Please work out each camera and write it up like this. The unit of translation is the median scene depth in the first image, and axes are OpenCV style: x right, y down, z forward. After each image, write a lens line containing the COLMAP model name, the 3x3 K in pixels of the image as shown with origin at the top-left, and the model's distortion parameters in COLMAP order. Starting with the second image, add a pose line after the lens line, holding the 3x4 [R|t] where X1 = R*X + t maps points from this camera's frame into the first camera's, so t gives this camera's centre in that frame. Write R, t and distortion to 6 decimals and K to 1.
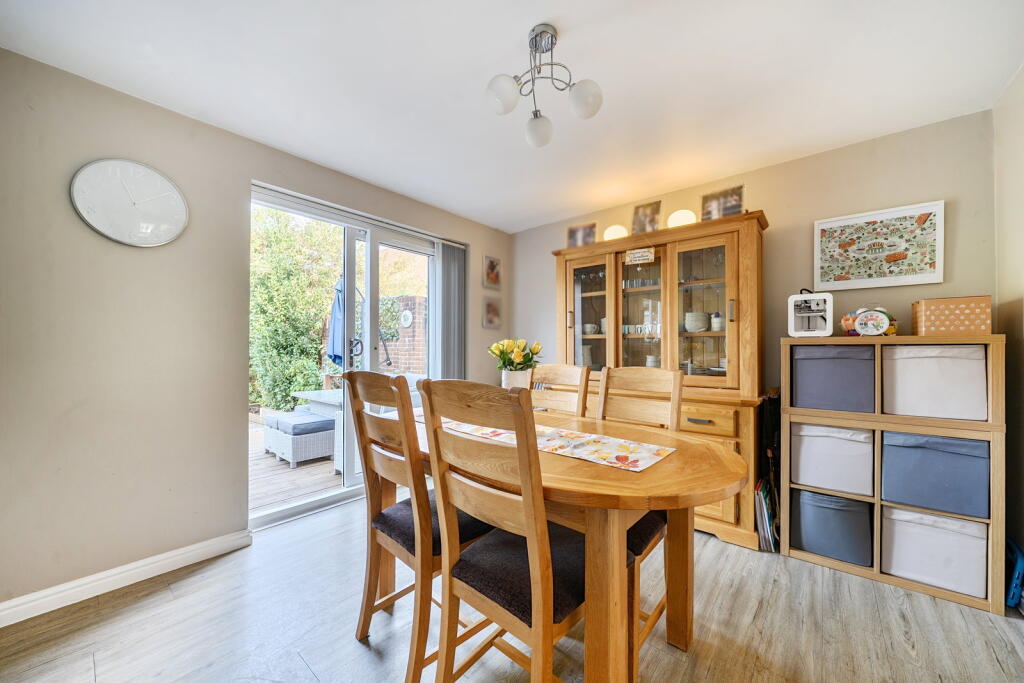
lens RADIAL K [[368.4, 0, 512.2], [0, 368.4, 345.8], [0, 0, 1]] dist [-0.006724, 0.000027]
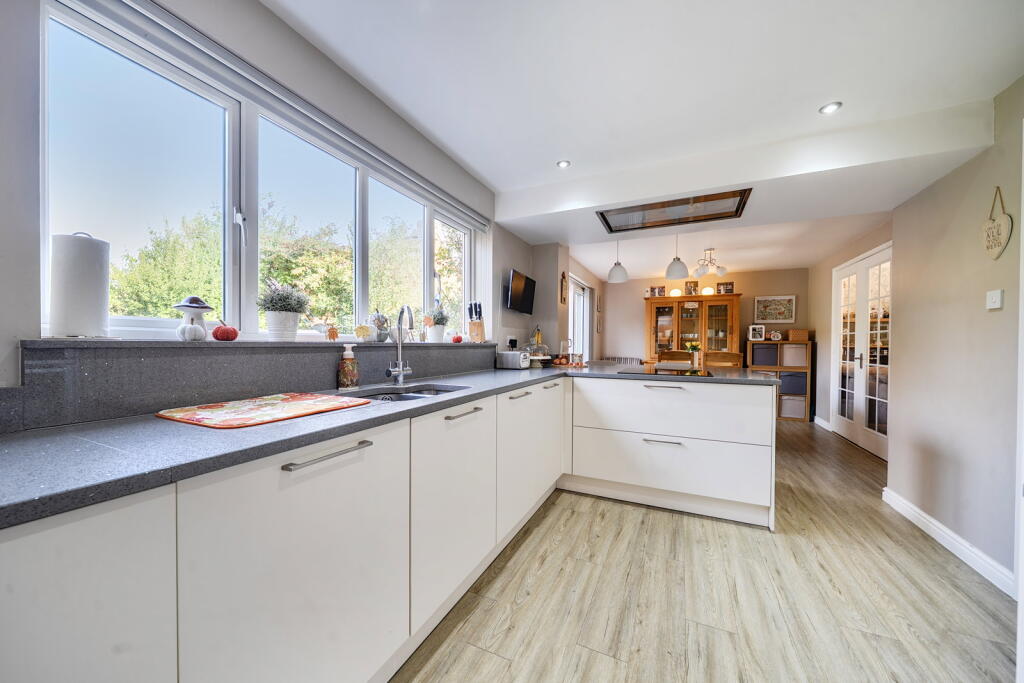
lens RADIAL K [[368.4, 0, 505.0], [0, 368.4, 344.7], [0, 0, 1]] dist [-0.006724, 0.000027]
pose [[0.966918, 0.002871, 0.255071, -1.710028], [-0.006276, 0.999902, 0.012537, -0.015411], [-0.255010, -0.013723, 0.966841, -1.187254]]
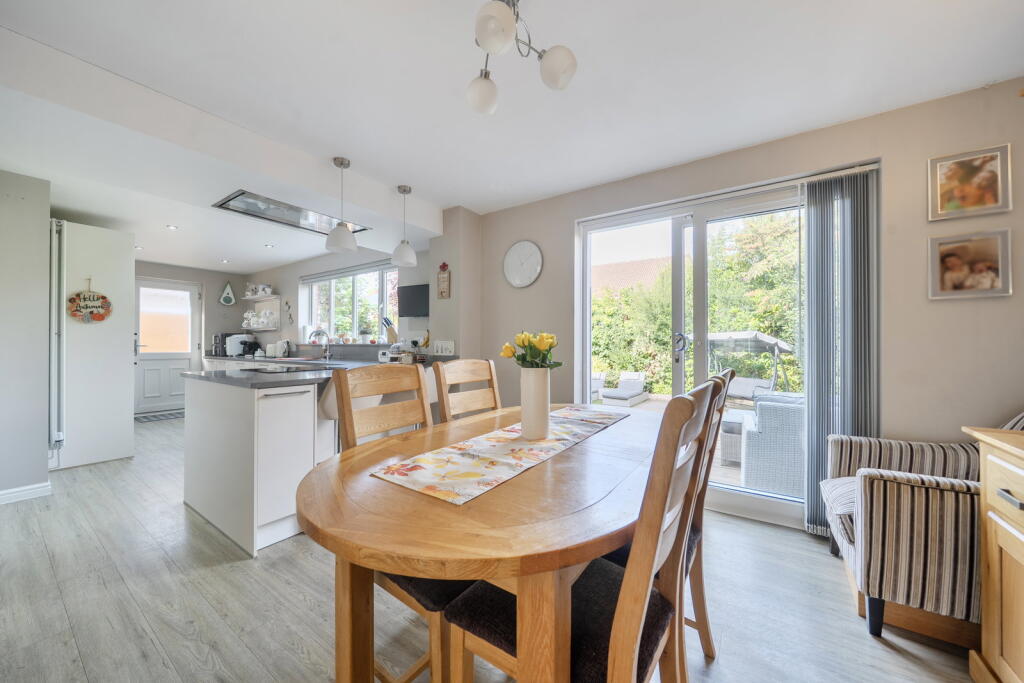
lens RADIAL K [[368.4, 0, 504.6], [0, 368.4, 342.9], [0, 0, 1]] dist [-0.006724, 0.000027]
pose [[0.087133, -0.002661, -0.996193, 0.628317], [0.013466, 0.999908, -0.001493, 0.004170], [0.996106, -0.013285, 0.087160, 0.598117]]
